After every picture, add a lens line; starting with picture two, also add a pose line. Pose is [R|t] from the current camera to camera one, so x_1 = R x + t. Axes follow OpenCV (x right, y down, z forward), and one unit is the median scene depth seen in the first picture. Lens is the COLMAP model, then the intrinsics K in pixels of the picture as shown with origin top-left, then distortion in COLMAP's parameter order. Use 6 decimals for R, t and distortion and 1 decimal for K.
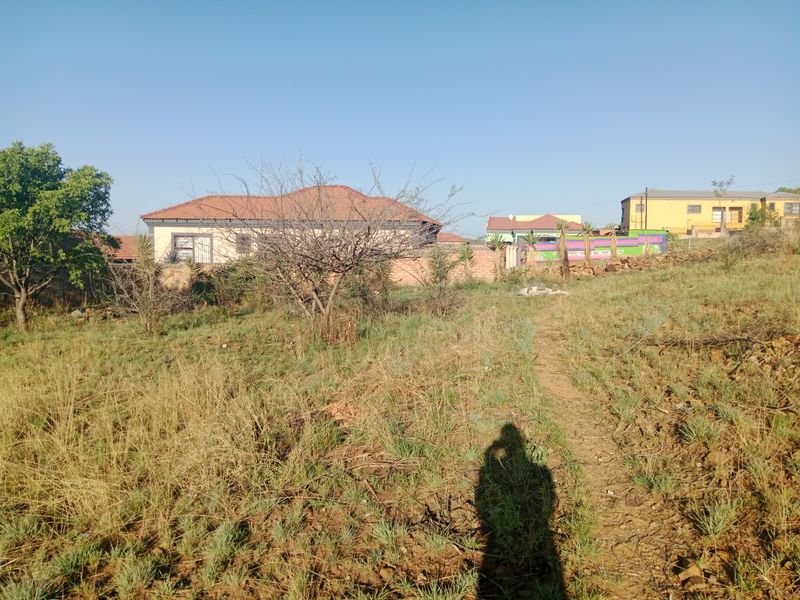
lens RADIAL K [[648.4, 0, 417.6], [0, 648.4, 306.6], [0, 0, 1]] dist [0.006772, -0.016613]
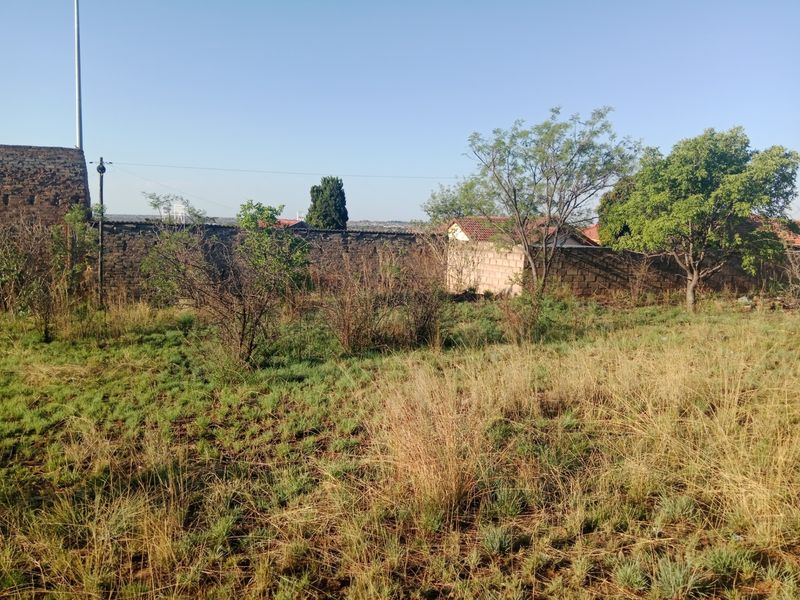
lens RADIAL K [[648.4, 0, 393.6], [0, 648.4, 312.7], [0, 0, 1]] dist [0.006772, -0.016613]
pose [[0.558980, 0.114558, -0.821229, -0.016576], [-0.089251, 0.992969, 0.077766, 0.000514], [0.824364, 0.029826, 0.565274, 0.013687]]
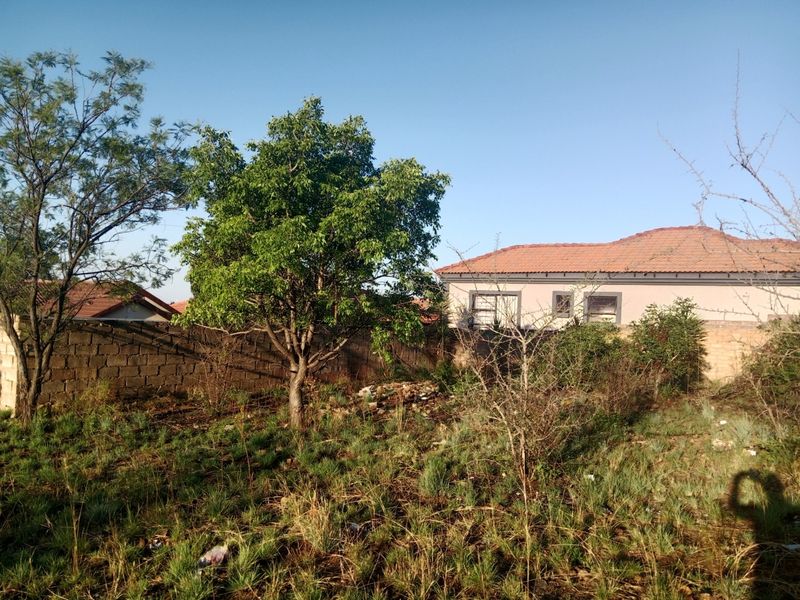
lens RADIAL K [[598.8, 0, 398.4], [0, 598.8, 300.0], [0, 0, 1]] dist [0.014665, 0.000327]
pose [[0.921024, 0.017820, -0.389099, -0.289648], [-0.065102, 0.991944, -0.108672, -0.026007], [0.384027, 0.125420, 0.914764, 0.484951]]
